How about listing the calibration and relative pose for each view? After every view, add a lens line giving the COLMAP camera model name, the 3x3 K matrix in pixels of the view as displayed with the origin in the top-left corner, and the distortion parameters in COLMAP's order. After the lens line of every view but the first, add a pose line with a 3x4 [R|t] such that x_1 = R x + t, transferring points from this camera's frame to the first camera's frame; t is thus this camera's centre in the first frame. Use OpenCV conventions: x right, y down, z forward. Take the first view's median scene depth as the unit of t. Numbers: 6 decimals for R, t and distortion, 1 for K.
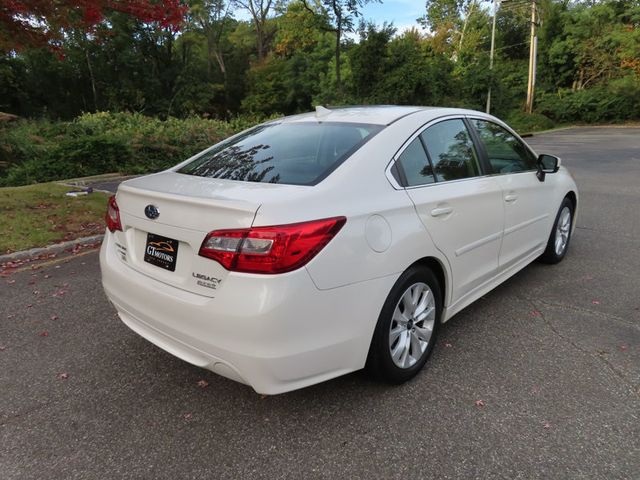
lens RADIAL K [[457.7, 0, 317.2], [0, 457.7, 243.6], [0, 0, 1]] dist [-0.019082, 0.019071]
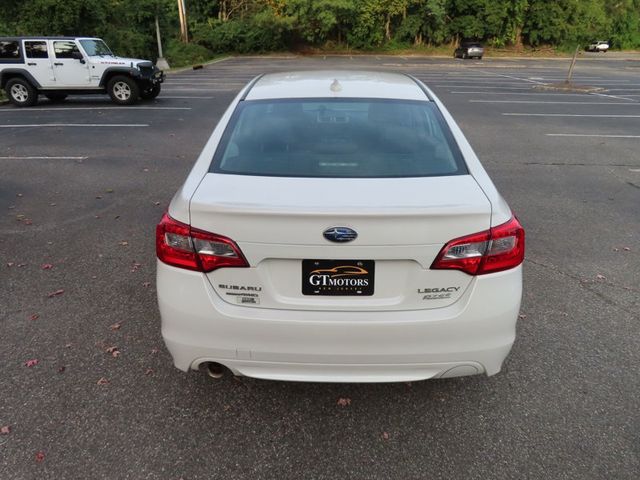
lens RADIAL K [[457.7, 0, 317.2], [0, 457.7, 243.6], [0, 0, 1]] dist [-0.019082, 0.019071]
pose [[0.753195, -0.247171, 0.609593, -0.051727], [0.157774, 0.967550, 0.197371, -0.012819], [-0.638596, -0.052481, 0.767750, 0.023029]]
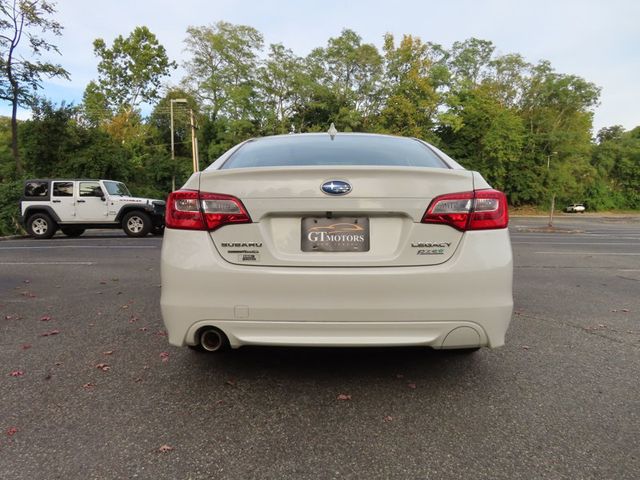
lens RADIAL K [[457.7, 0, 317.2], [0, 457.7, 243.6], [0, 0, 1]] dist [-0.019082, 0.019071]
pose [[0.753471, -0.029808, 0.656805, -0.056673], [0.158730, 0.977670, -0.137720, 0.008916], [-0.638033, 0.208023, 0.741377, 0.022204]]
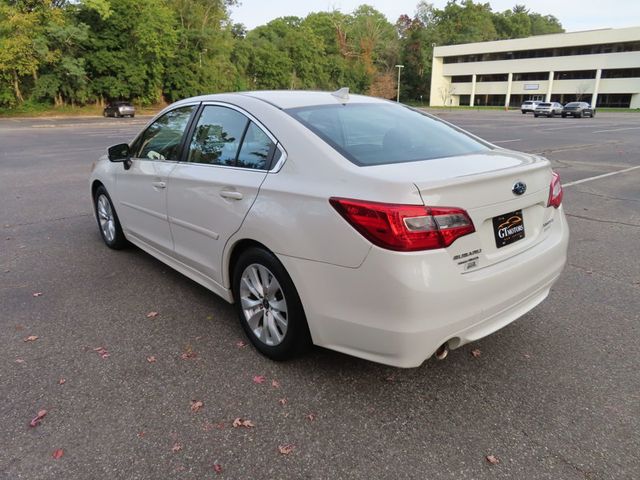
lens RADIAL K [[468.4, 0, 320.0], [0, 468.4, 240.0], [0, 0, 1]] dist [-0.058436, 0.037776]
pose [[0.117113, -0.264421, 0.957270, -0.082818], [0.266652, 0.936881, 0.226167, -0.018171], [-0.956651, 0.228771, 0.180230, 0.073067]]
